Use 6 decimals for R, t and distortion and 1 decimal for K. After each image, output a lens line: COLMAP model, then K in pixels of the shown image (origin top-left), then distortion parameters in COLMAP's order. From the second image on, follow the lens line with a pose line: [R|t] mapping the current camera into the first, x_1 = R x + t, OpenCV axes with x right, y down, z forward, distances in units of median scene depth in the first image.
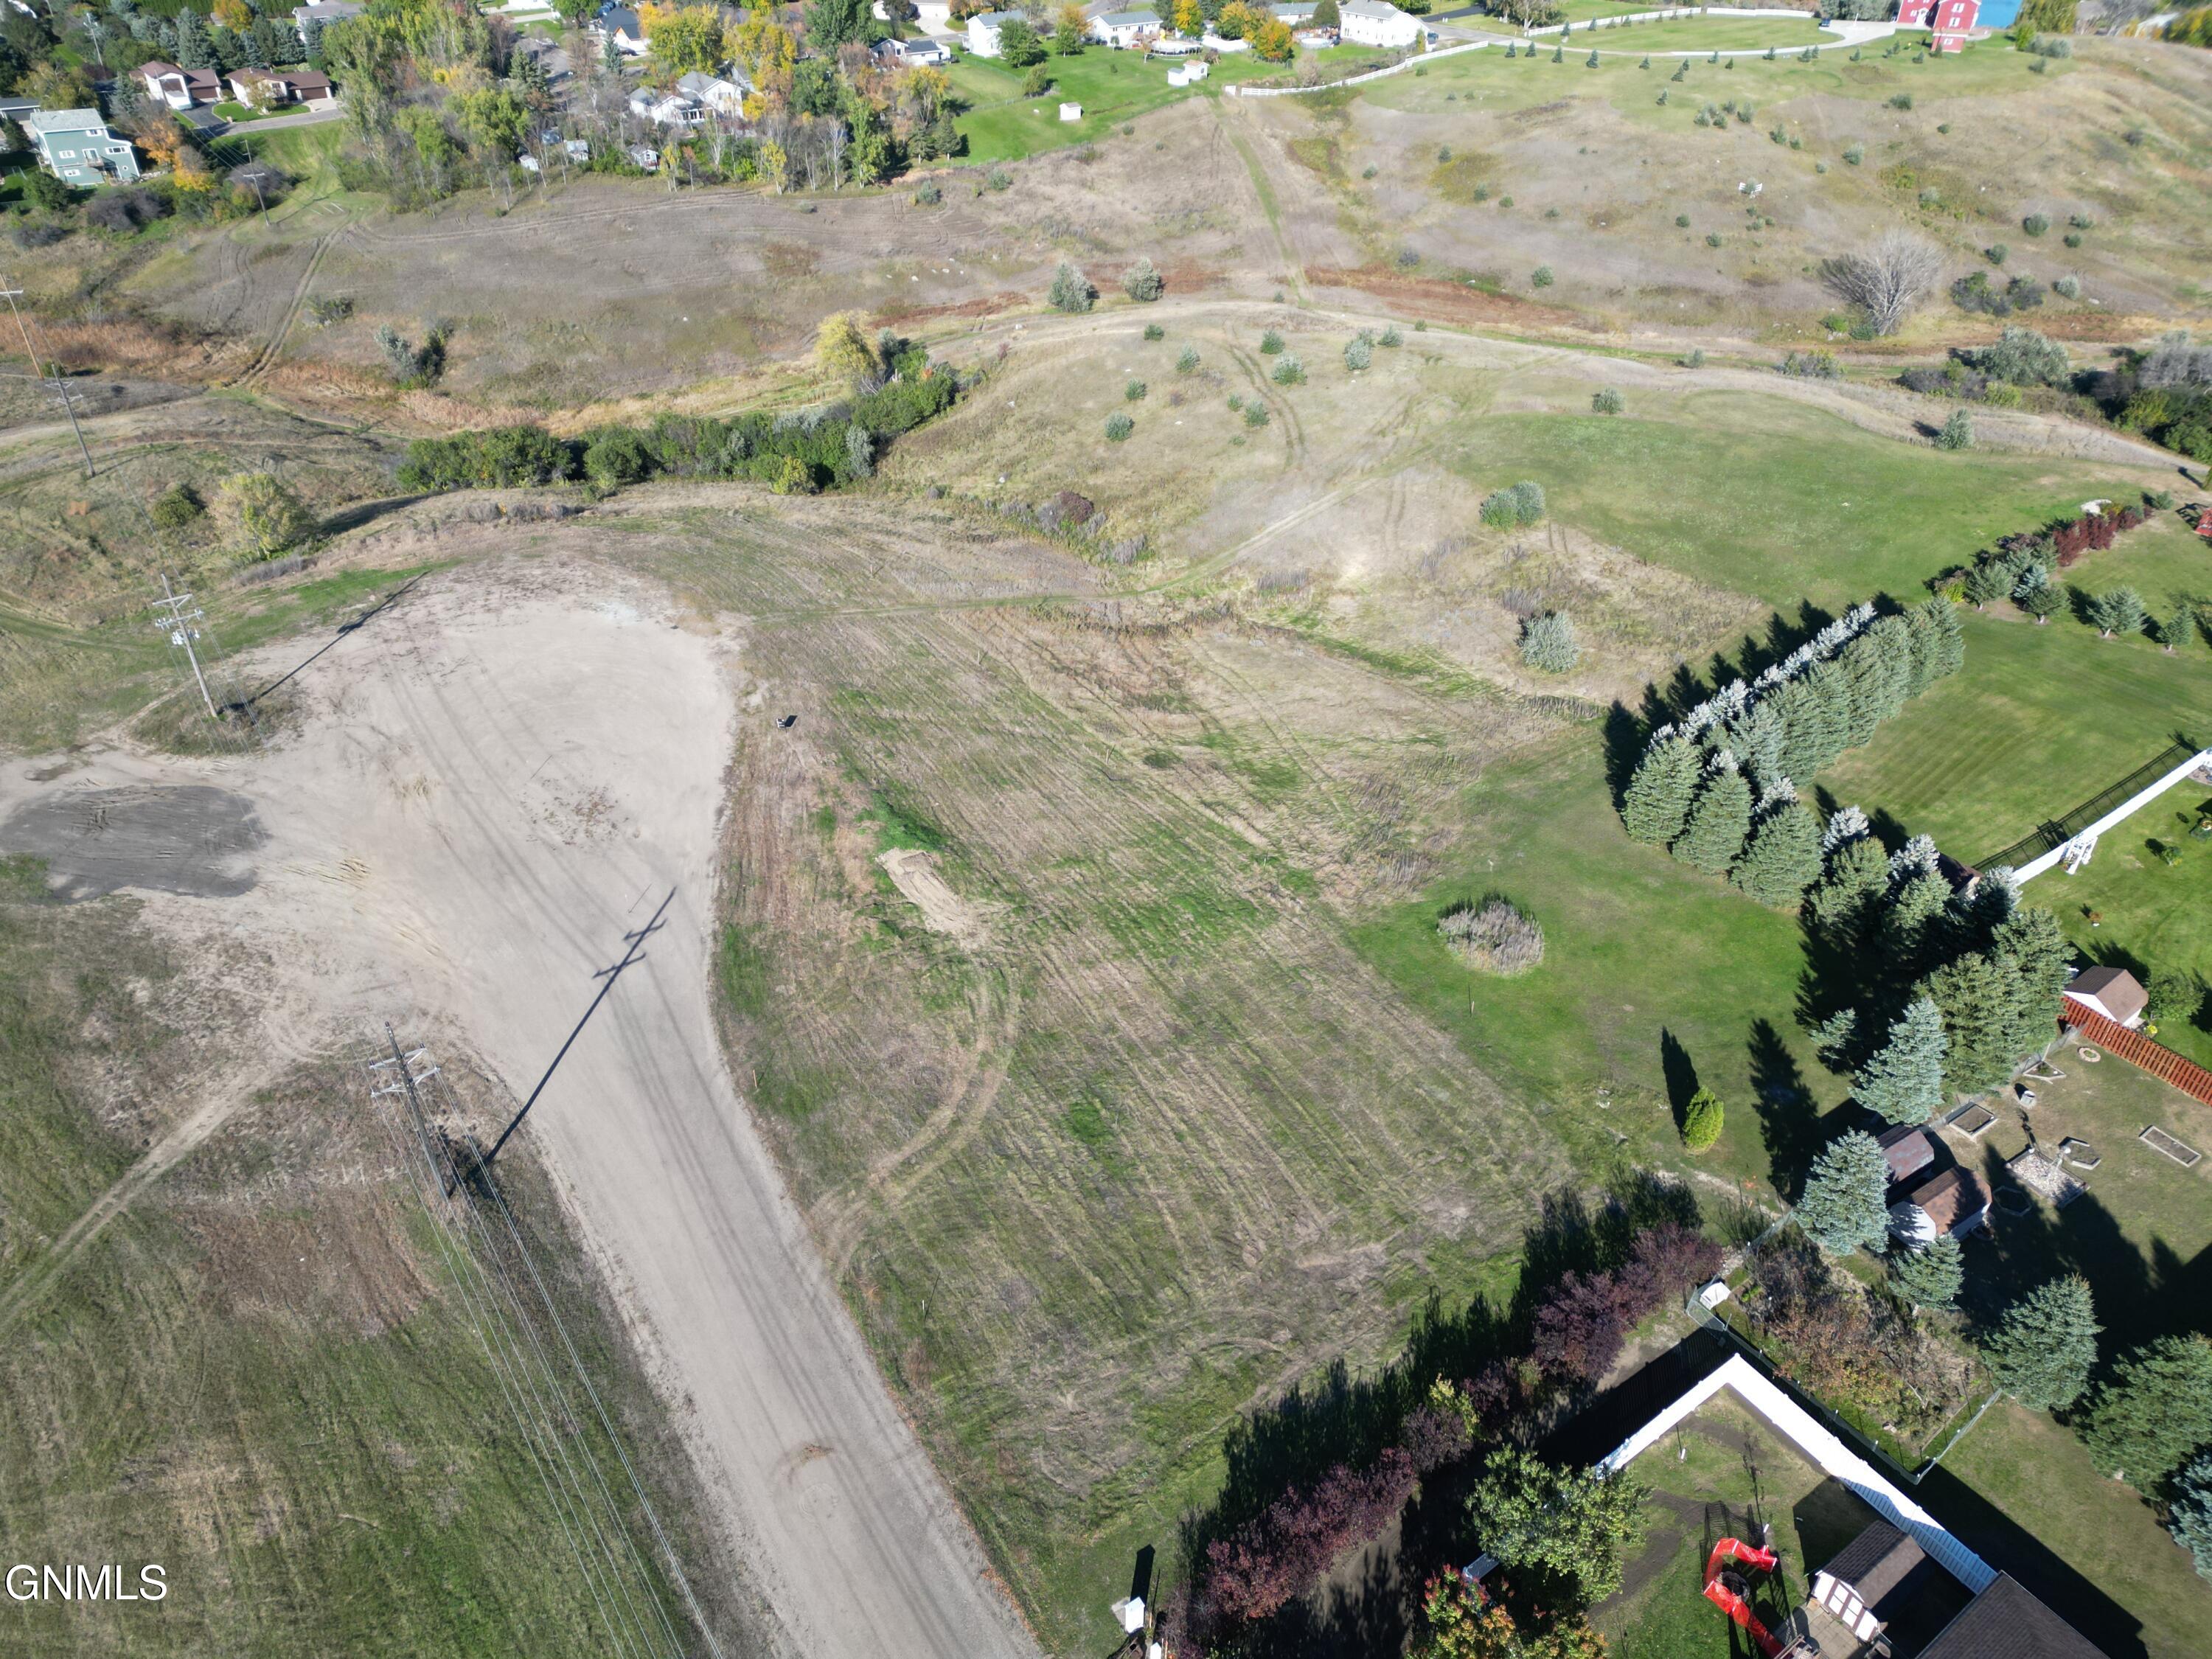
lens RADIAL K [[1523.3, 0, 1106.0], [0, 1523.3, 829.5], [0, 0, 1]] dist [0.090360, -0.092673]
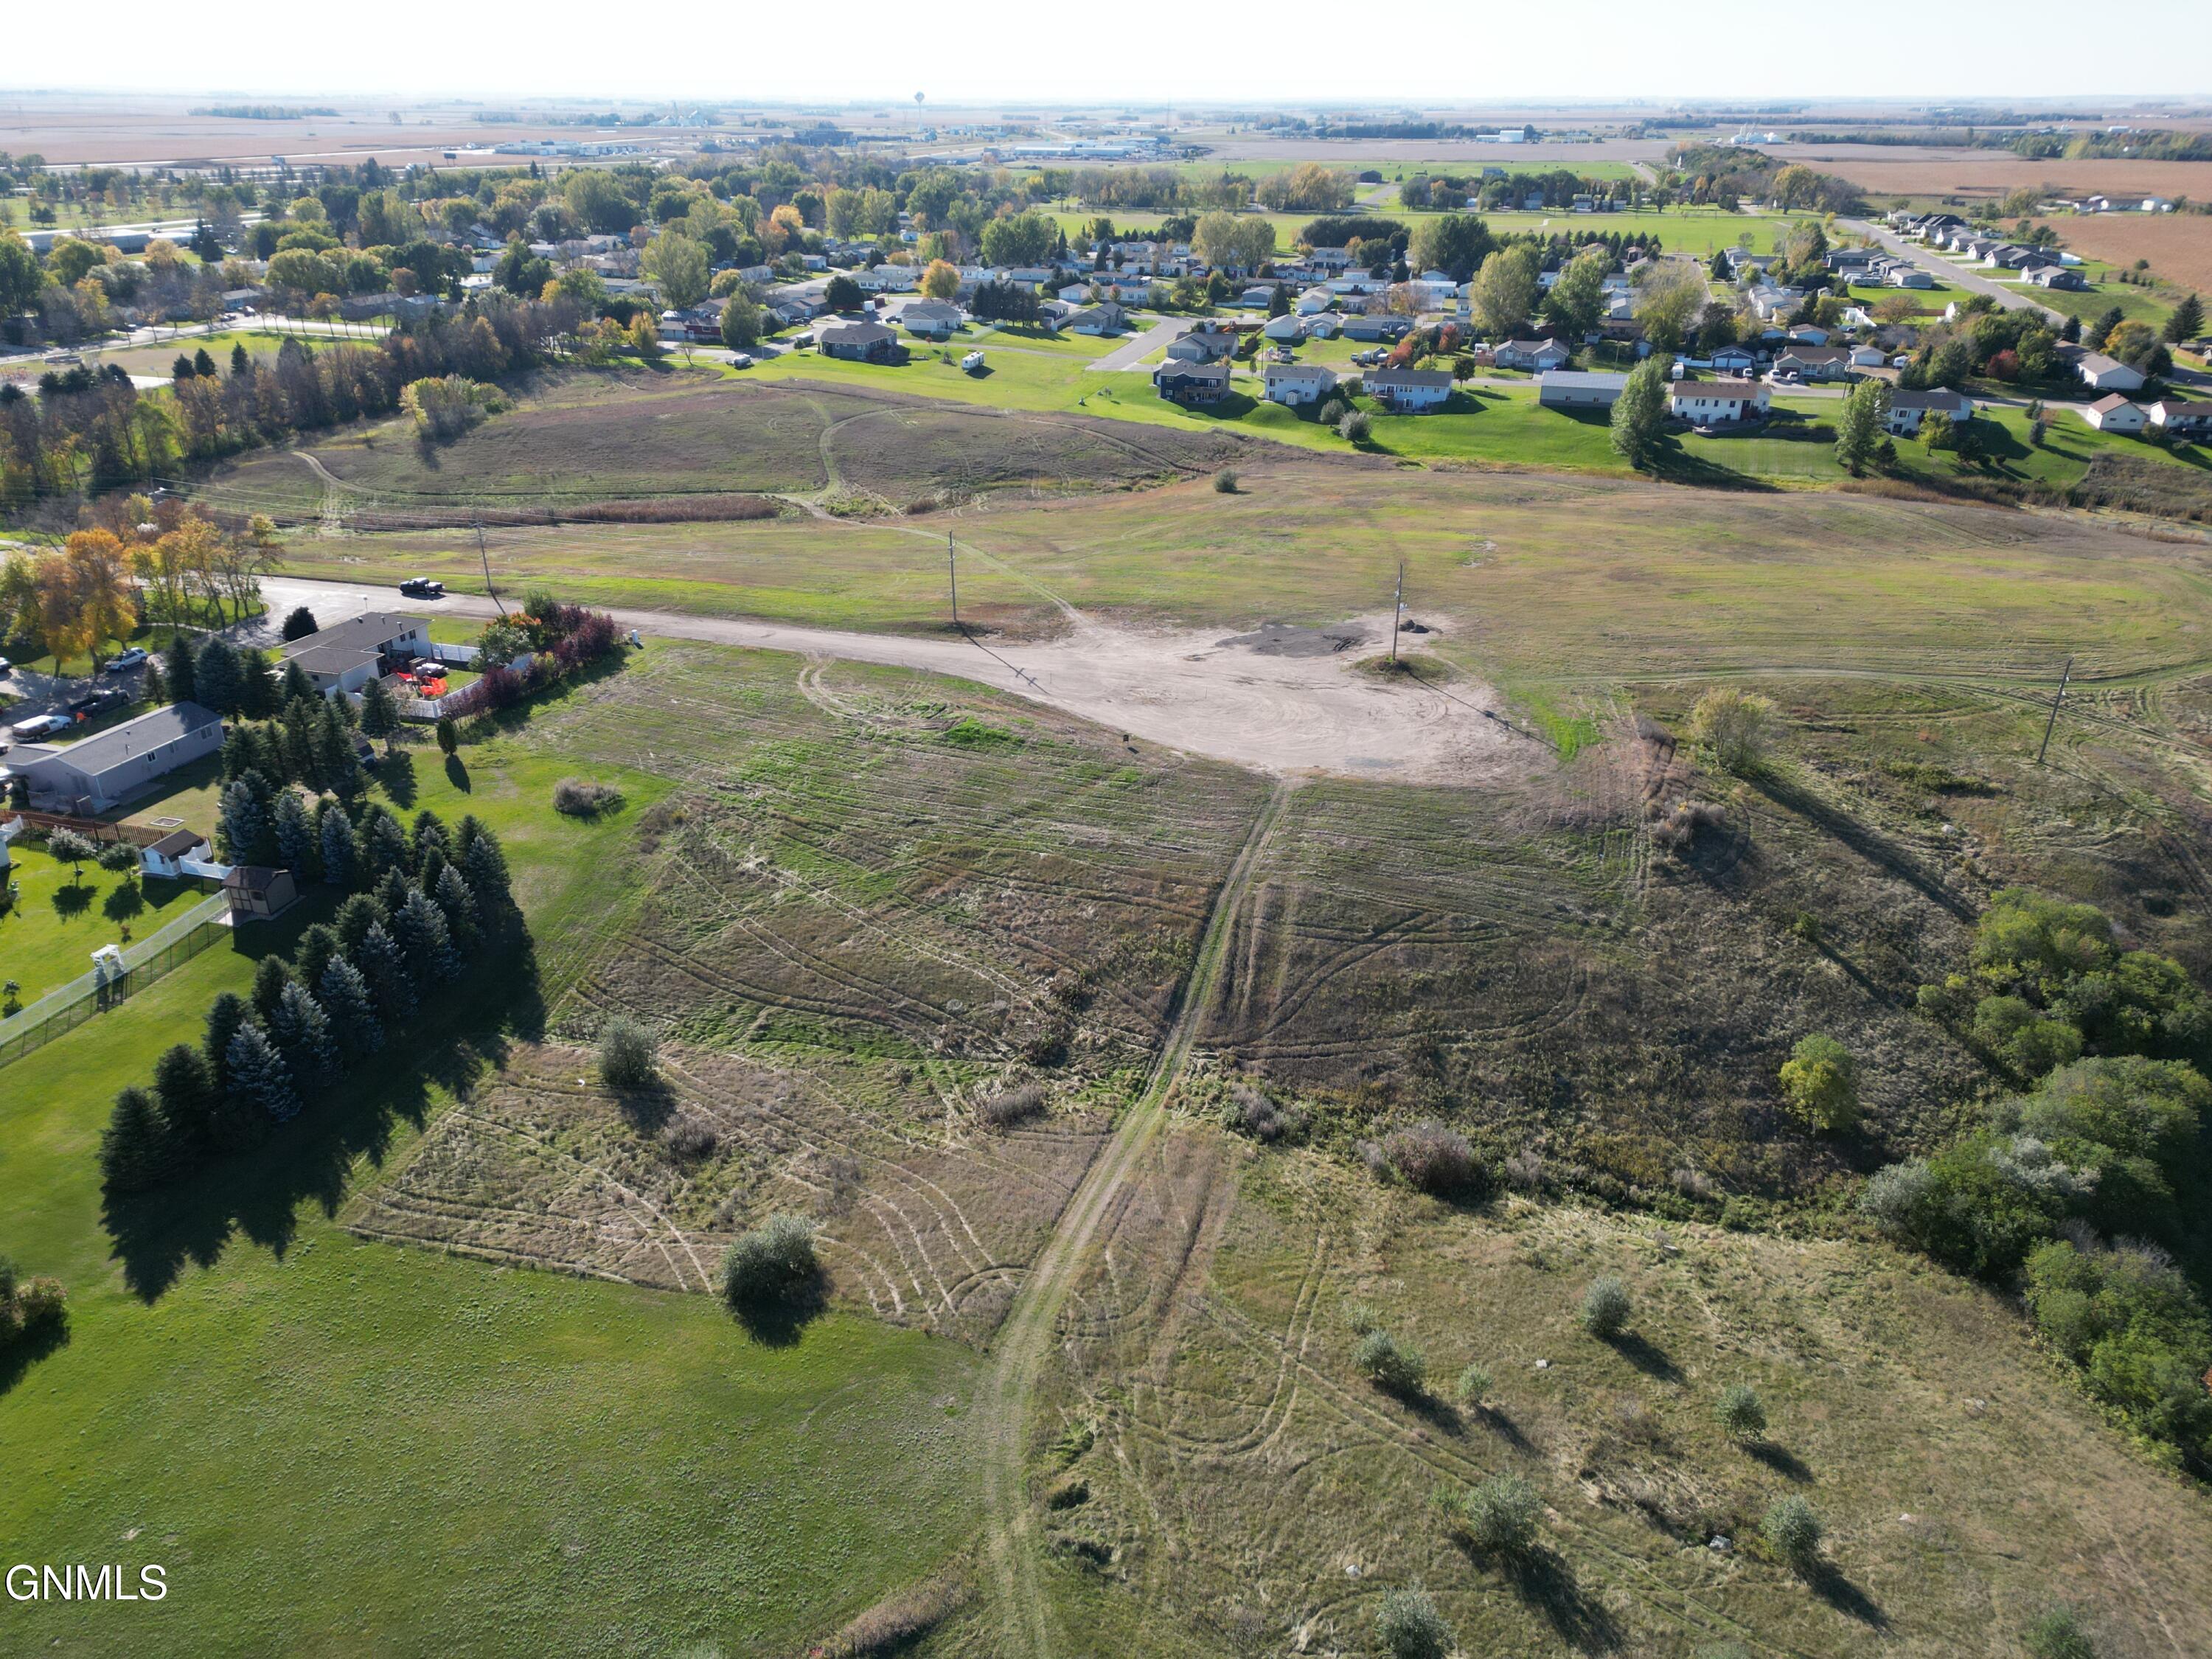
lens RADIAL K [[1523.3, 0, 1106.0], [0, 1523.3, 829.5], [0, 0, 1]] dist [0.090360, -0.092673]
pose [[-0.784600, 0.252858, -0.566097, 0.560052], [-0.367492, 0.545714, 0.753091, -0.975922], [0.499352, 0.798911, -0.335244, 1.393171]]
